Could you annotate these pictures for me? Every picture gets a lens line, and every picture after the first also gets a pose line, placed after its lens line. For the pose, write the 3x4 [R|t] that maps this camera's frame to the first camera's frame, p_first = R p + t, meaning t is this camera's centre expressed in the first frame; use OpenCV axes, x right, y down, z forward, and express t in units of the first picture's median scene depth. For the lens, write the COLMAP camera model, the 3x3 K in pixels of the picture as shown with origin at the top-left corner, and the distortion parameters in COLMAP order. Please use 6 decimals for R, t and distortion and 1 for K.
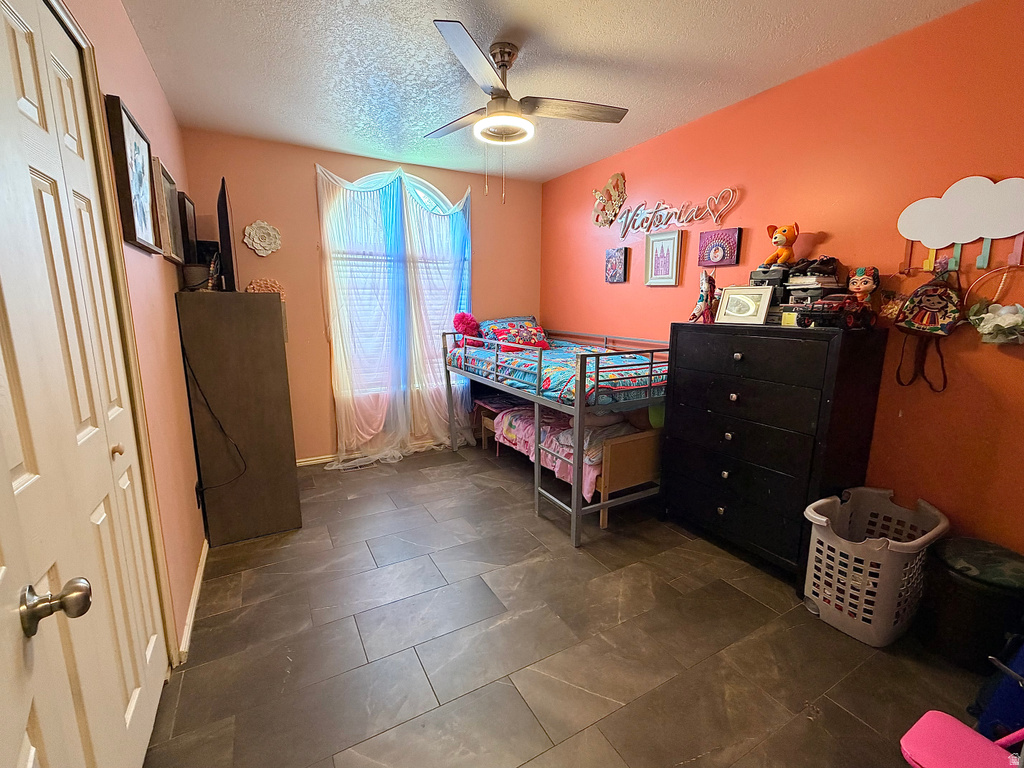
lens RADIAL K [[440.9, 0, 501.8], [0, 440.9, 382.0], [0, 0, 1]] dist [0.004155, 0.000011]
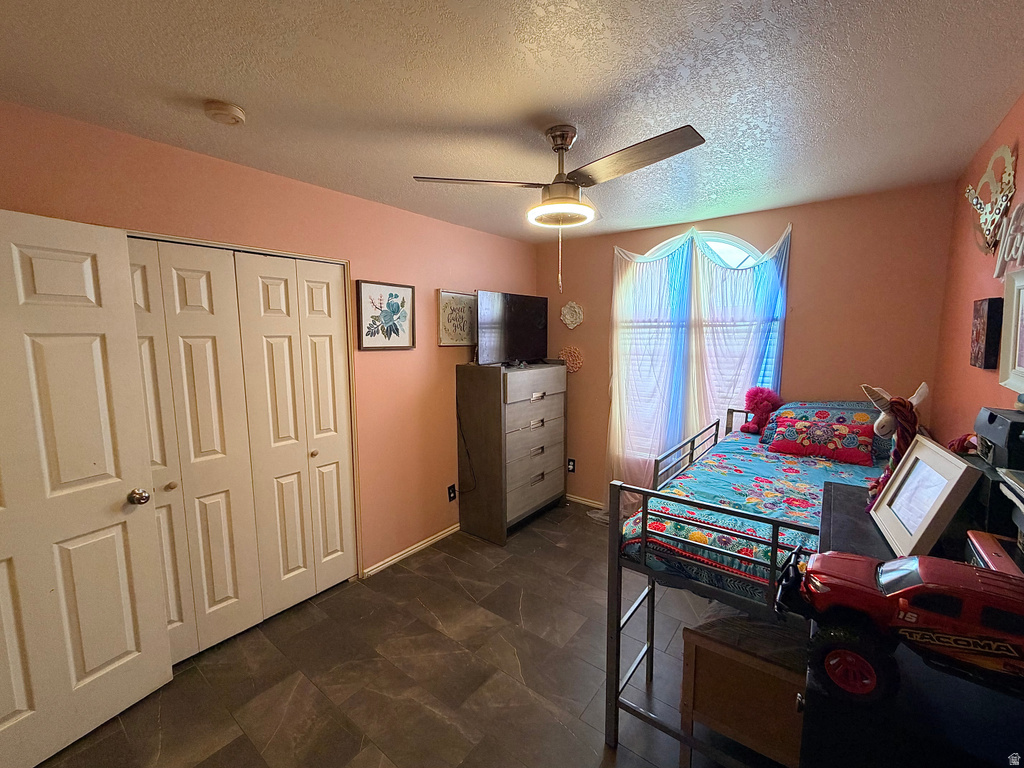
lens RADIAL K [[413.2, 0, 507.7], [0, 413.2, 379.6], [0, 0, 1]] dist [-0.005672, -0.000282]
pose [[0.410315, 0.096500, -0.906824, 0.424217], [-0.161456, 0.986364, 0.031910, -0.134512], [0.897537, 0.133319, 0.420301, 0.325432]]
